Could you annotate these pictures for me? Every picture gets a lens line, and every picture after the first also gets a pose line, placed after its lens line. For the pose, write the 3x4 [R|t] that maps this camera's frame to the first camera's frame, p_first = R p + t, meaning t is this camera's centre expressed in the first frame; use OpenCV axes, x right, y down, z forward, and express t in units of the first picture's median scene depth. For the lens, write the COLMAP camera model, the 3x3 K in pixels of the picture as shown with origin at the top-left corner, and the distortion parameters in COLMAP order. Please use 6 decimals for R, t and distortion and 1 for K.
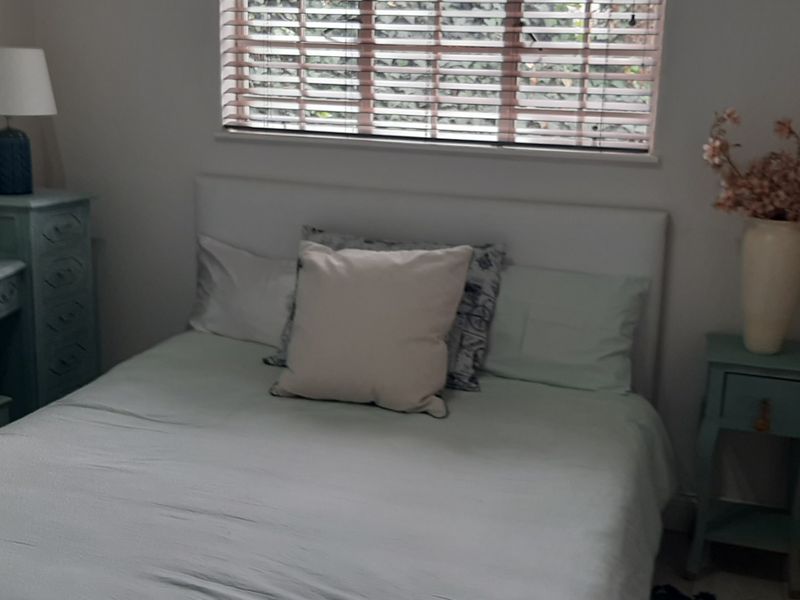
lens RADIAL K [[1028.3, 0, 400.0], [0, 1028.3, 300.0], [0, 0, 1]] dist [0.084927, -0.002605]
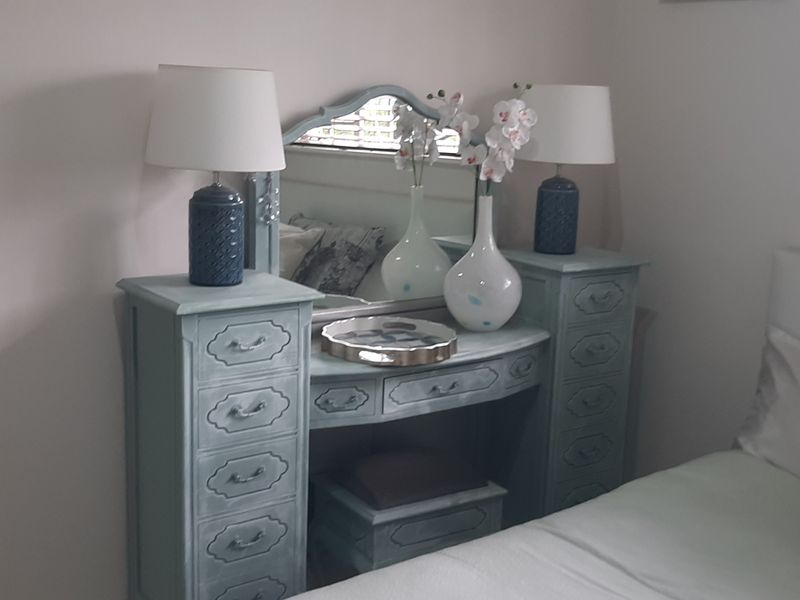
lens RADIAL K [[1028.3, 0, 400.0], [0, 1028.3, 300.0], [0, 0, 1]] dist [0.084927, -0.002605]
pose [[0.832522, 0.124486, -0.539824, -0.009500], [-0.148858, 0.988857, -0.001535, -0.042214], [0.533618, 0.081635, 0.841776, 0.212208]]
